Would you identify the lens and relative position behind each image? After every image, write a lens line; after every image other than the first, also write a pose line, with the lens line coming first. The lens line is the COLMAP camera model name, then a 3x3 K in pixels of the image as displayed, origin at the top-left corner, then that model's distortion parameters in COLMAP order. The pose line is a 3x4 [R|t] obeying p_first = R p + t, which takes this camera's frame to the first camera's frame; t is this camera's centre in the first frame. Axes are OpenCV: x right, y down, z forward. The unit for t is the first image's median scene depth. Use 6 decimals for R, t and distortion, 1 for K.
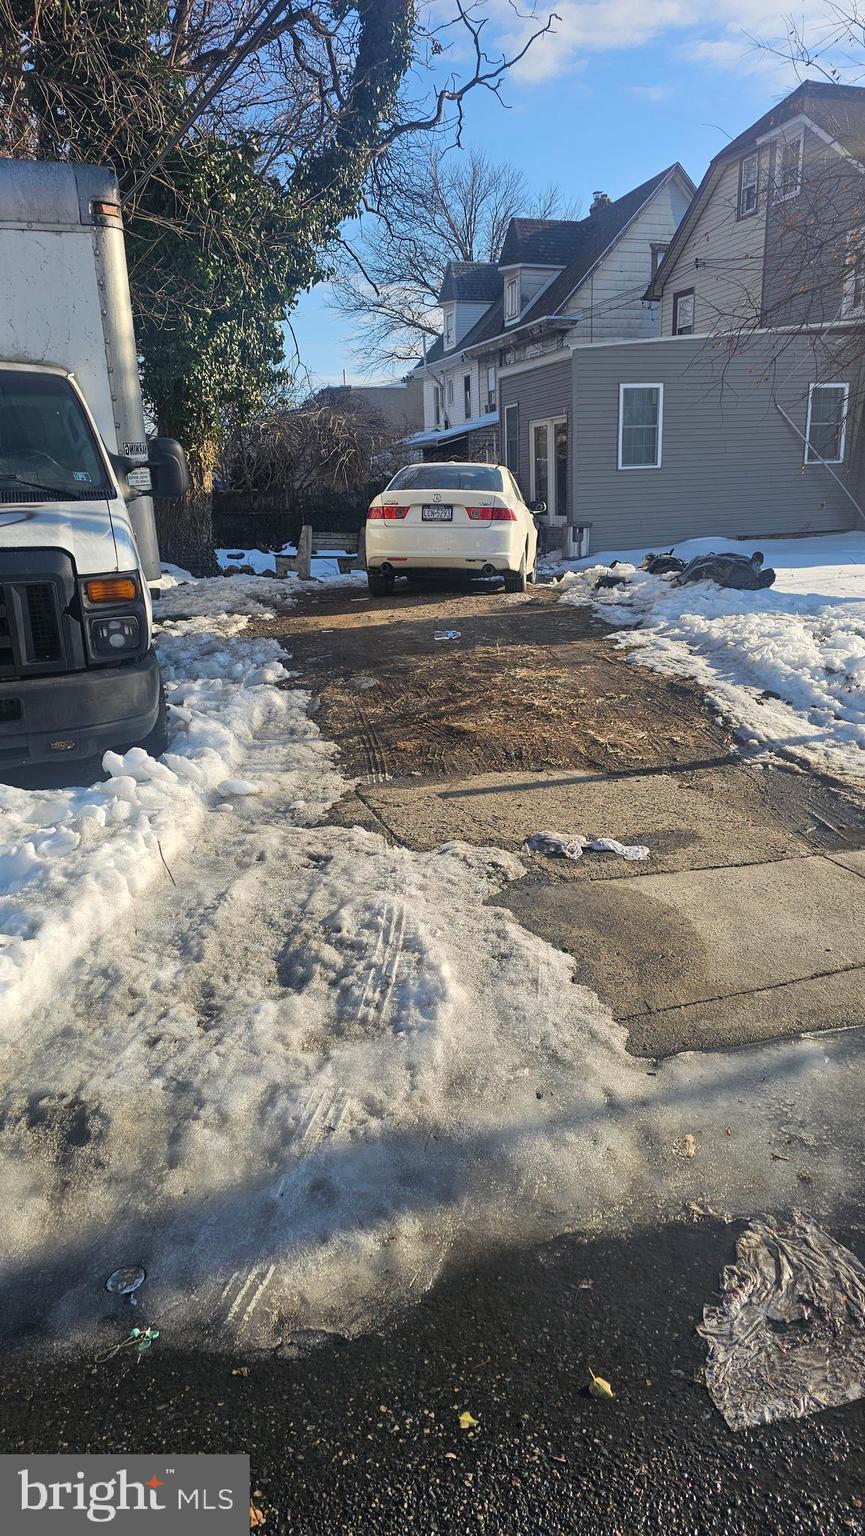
lens RADIAL K [[1057.8, 0, 430.4], [0, 1057.8, 763.2], [0, 0, 1]] dist [0.060747, -0.003547]
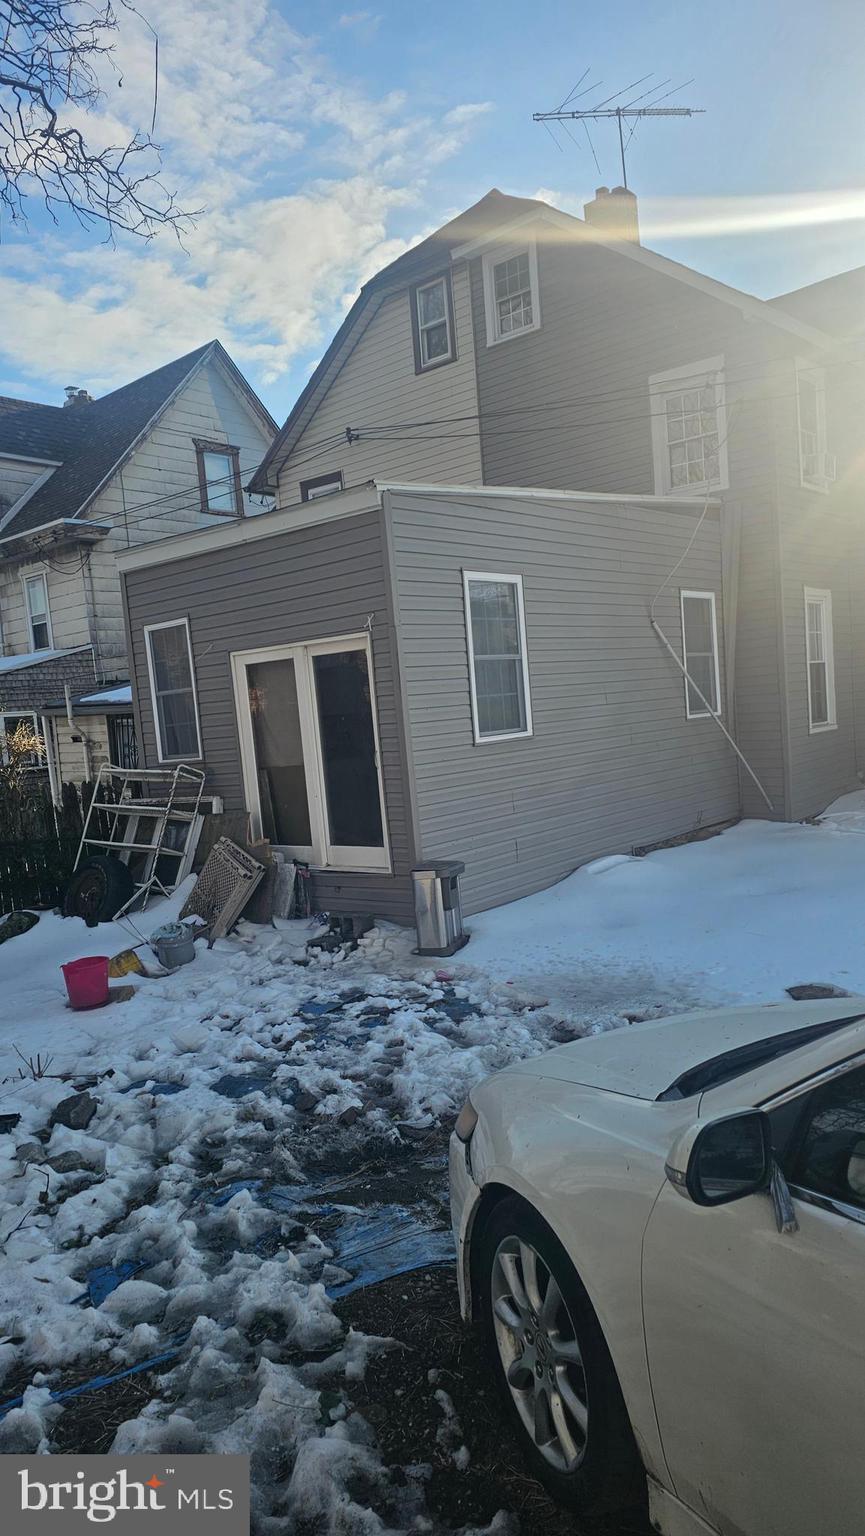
lens RADIAL K [[1057.8, 0, 427.9], [0, 1057.8, 781.5], [0, 0, 1]] dist [0.060747, -0.003547]
pose [[0.852498, -0.076509, 0.517101, -0.063458], [0.186193, 0.968794, -0.163619, -0.144923], [-0.488446, 0.235766, 0.840140, 0.481064]]
